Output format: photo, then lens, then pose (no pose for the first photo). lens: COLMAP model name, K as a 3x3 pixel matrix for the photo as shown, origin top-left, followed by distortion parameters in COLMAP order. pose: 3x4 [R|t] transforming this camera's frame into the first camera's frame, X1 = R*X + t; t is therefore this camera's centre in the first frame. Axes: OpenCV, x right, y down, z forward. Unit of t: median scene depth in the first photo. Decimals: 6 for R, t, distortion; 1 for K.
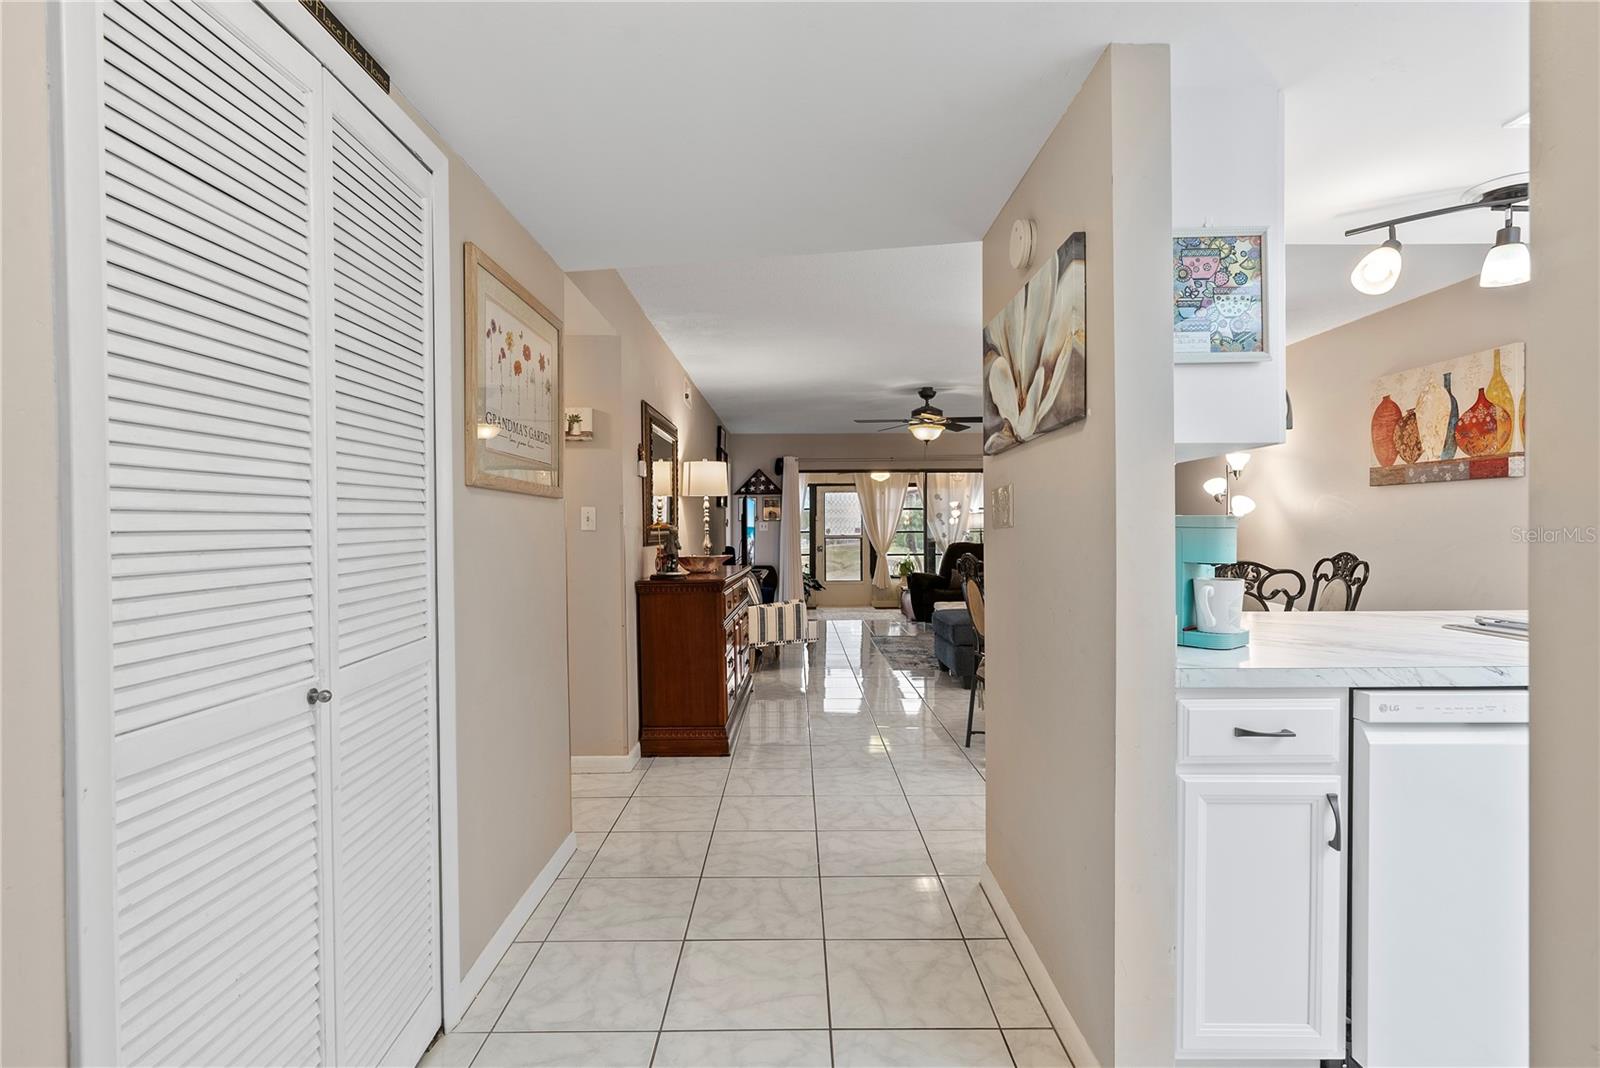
lens RADIAL K [[786.7, 0, 800.0], [0, 786.7, 534.0], [0, 0, 1]] dist [0.000787, -0.000327]
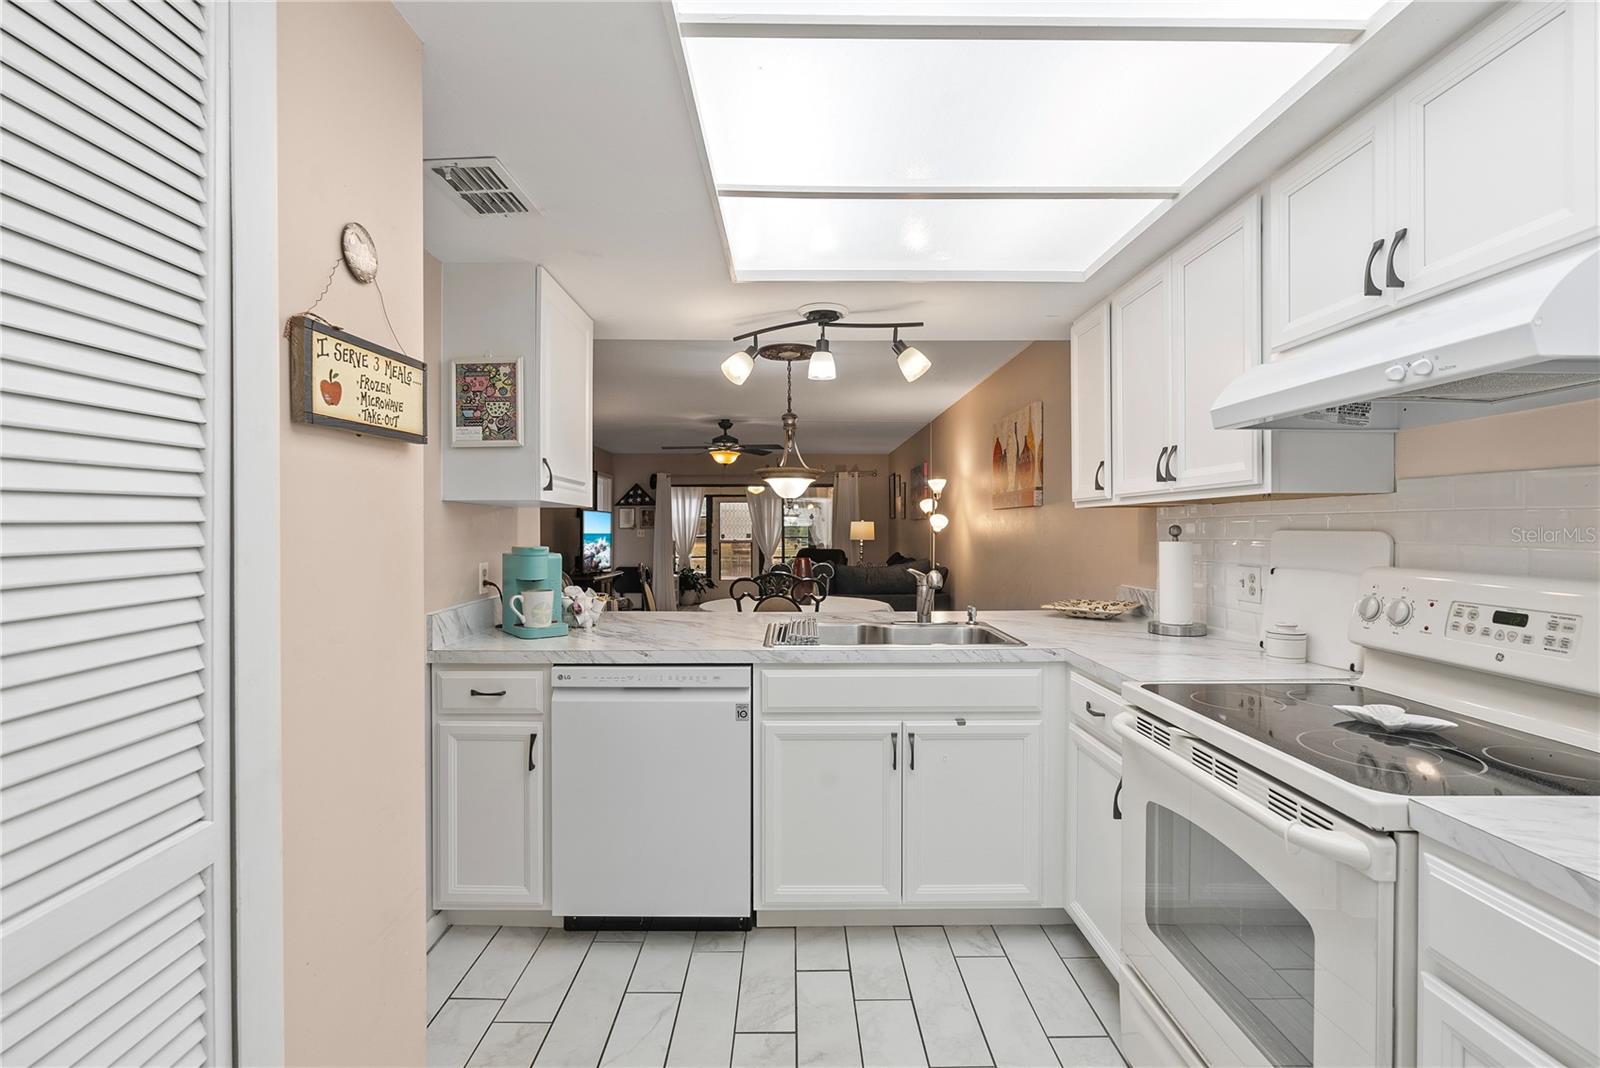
lens RADIAL K [[722.2, 0, 795.7], [0, 722.2, 534.8], [0, 0, 1]] dist [-0.013791, 0.004932]
pose [[0.999991, 0.004192, 0.000455, 0.434738], [-0.004192, 0.999991, 0.000496, -0.020994], [-0.000453, -0.000498, 1.000000, -0.145258]]
